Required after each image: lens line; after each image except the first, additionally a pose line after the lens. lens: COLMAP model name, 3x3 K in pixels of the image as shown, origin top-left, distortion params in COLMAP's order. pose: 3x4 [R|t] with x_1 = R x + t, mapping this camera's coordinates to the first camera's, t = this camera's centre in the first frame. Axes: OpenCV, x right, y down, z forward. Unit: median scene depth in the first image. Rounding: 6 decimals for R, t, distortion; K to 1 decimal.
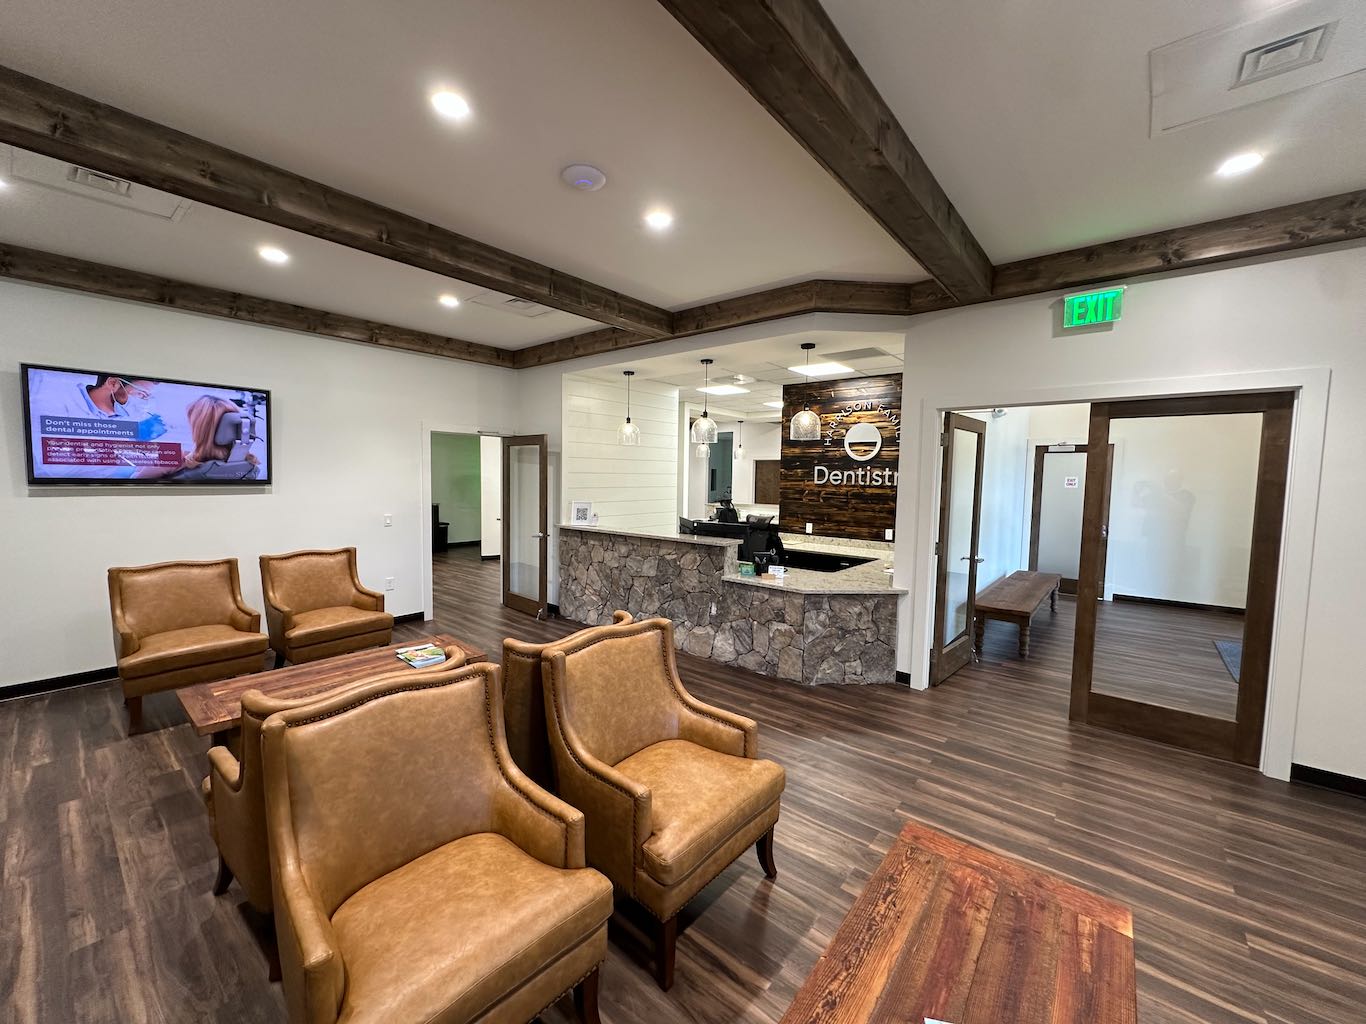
lens RADIAL K [[546.3, 0, 682.4], [0, 546.3, 514.3], [0, 0, 1]] dist [0.002945, -0.000029]
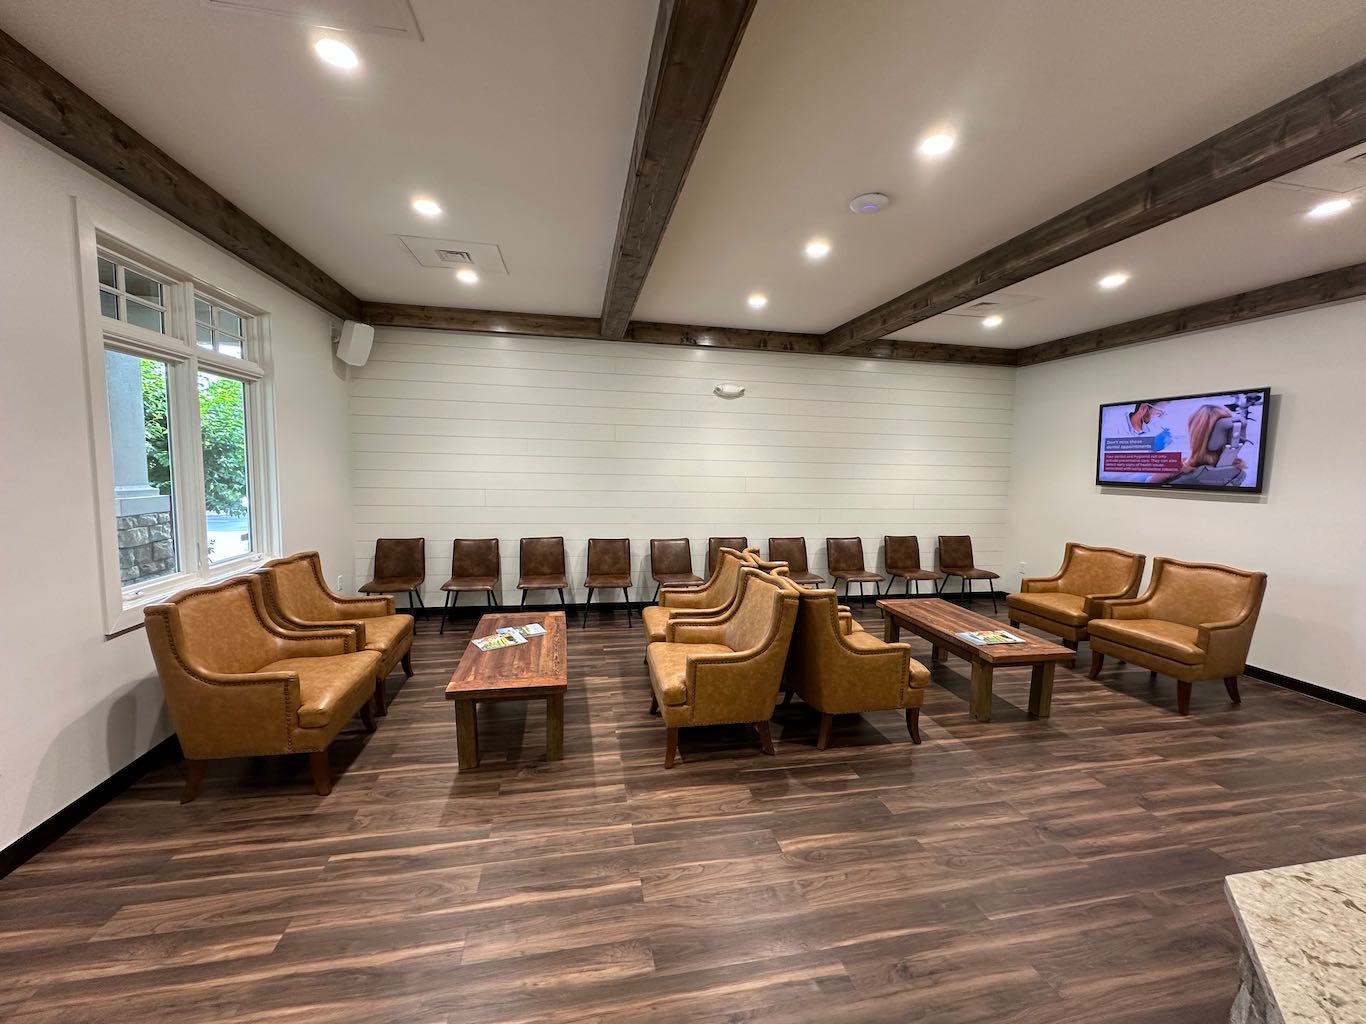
lens RADIAL K [[546.3, 0, 683.3], [0, 546.3, 508.4], [0, 0, 1]] dist [0.002945, -0.000029]
pose [[-0.627383, 0.033560, -0.777987, 0.597146], [-0.086366, 0.989908, 0.112349, -0.053369], [0.773907, 0.137677, -0.618153, 0.922426]]
